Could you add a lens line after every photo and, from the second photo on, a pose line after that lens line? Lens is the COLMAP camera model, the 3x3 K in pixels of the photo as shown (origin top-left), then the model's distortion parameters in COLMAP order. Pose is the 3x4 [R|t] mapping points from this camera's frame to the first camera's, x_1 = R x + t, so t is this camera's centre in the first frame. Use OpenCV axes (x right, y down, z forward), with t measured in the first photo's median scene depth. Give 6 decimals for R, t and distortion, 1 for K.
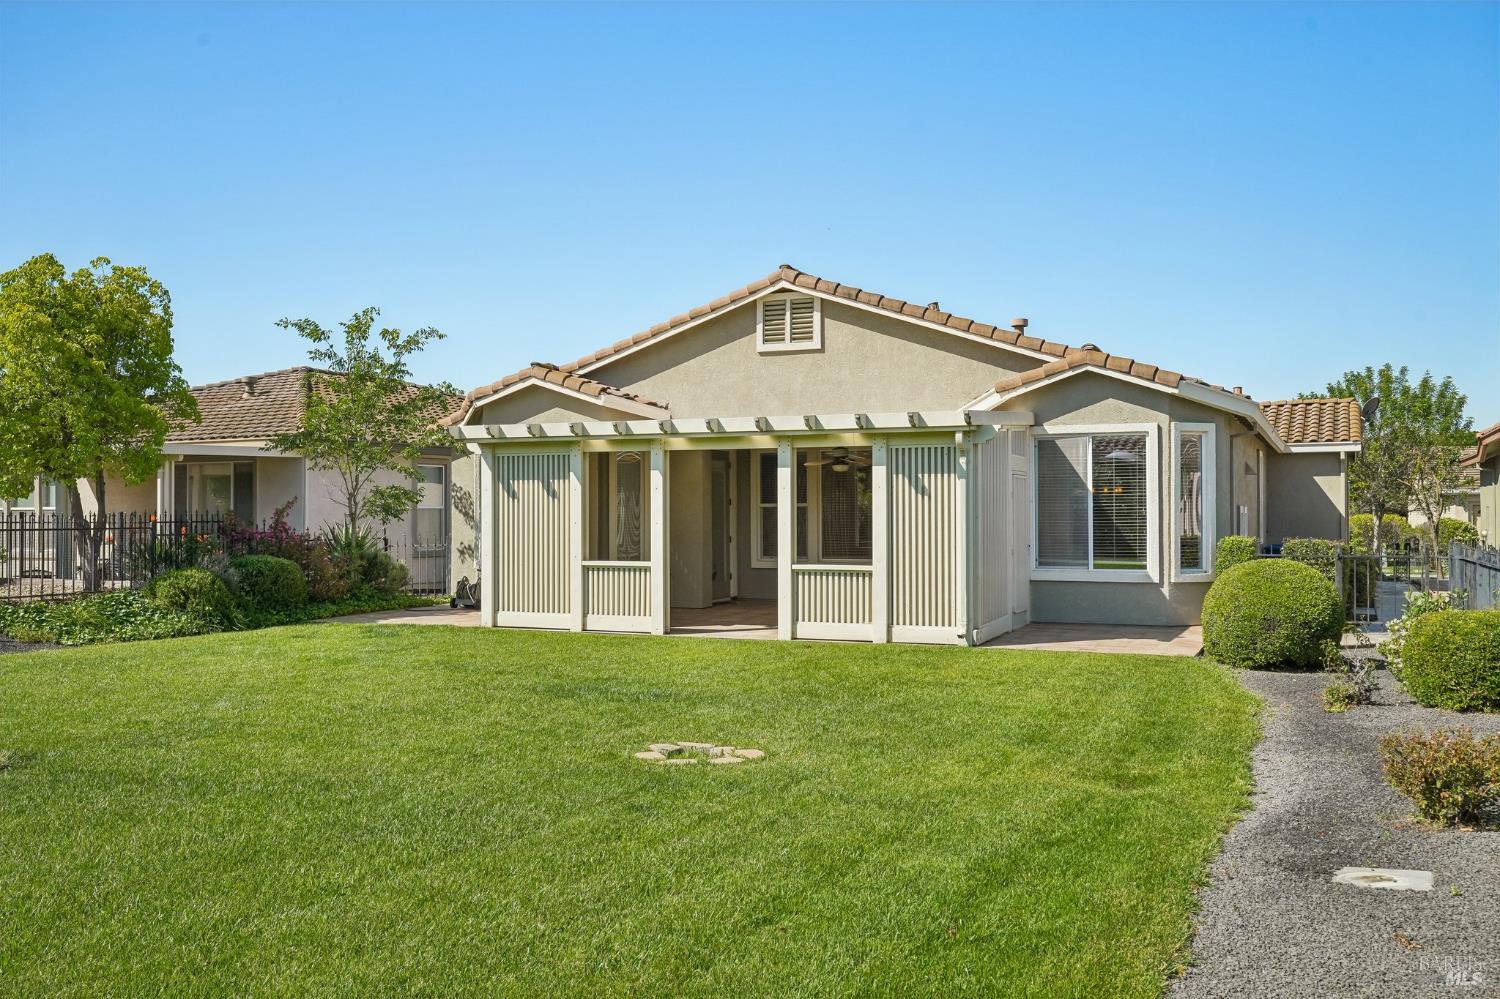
lens RADIAL K [[1331.0, 0, 750.0], [0, 1331.0, 499.5], [0, 0, 1]] dist [0.000646, -0.002926]
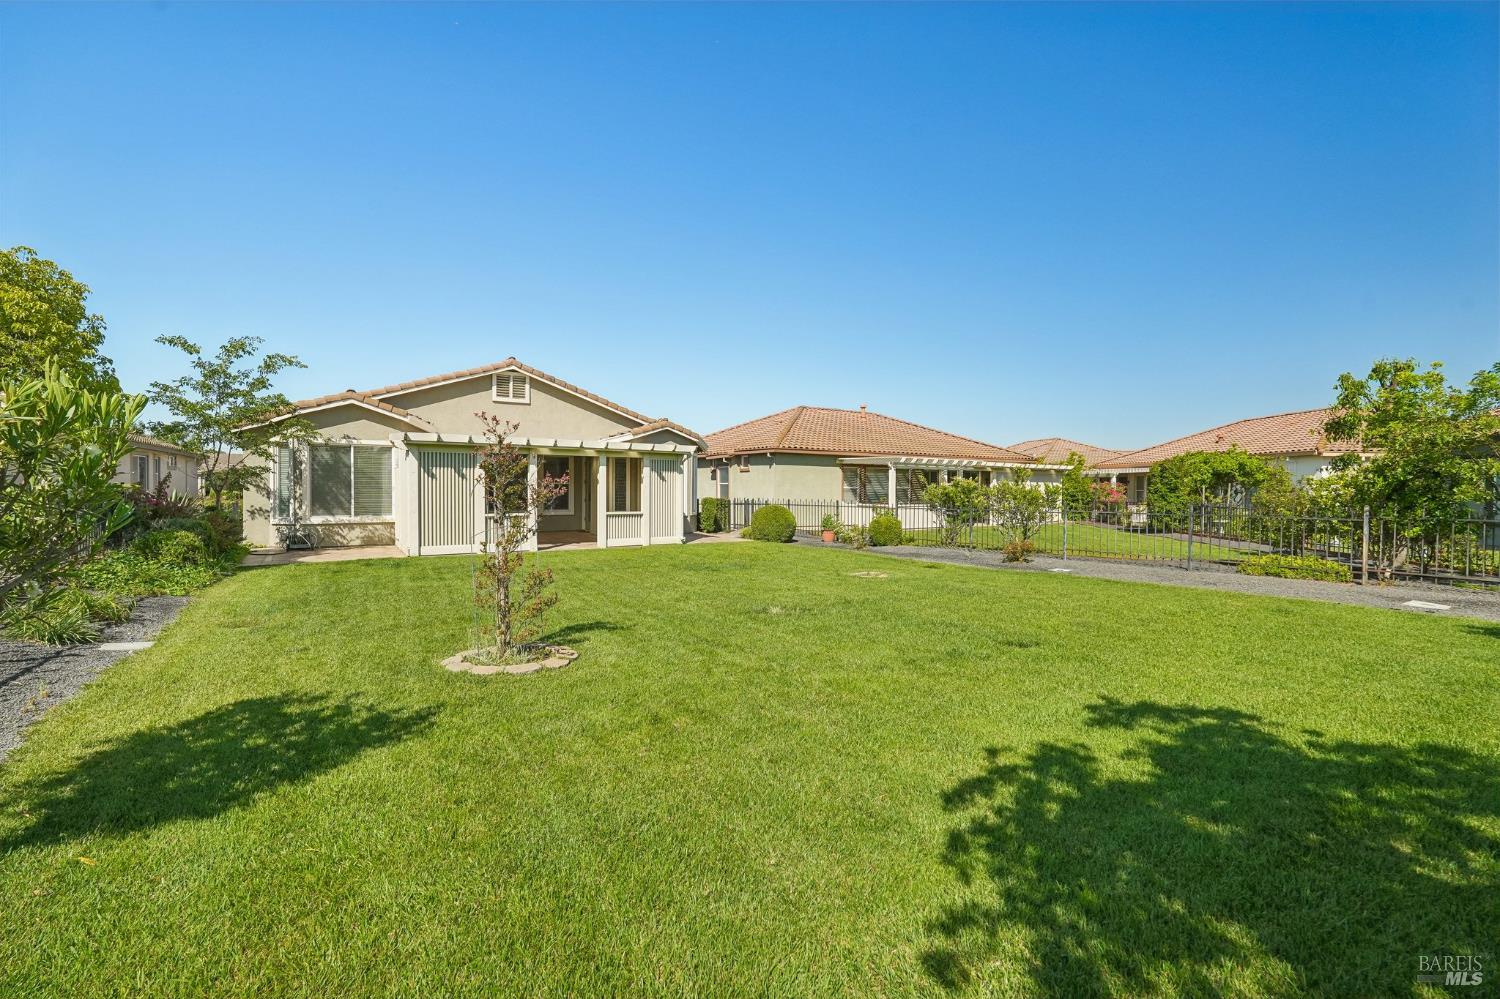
lens RADIAL K [[657.2, 0, 750.0], [0, 657.2, 499.5], [0, 0, 1]] dist [-0.014196, 0.006975]
pose [[0.495730, -0.013622, 0.868370, -0.688014], [-0.010062, 0.999720, 0.021427, 0.003942], [-0.868418, -0.019360, 0.495454, 0.262868]]
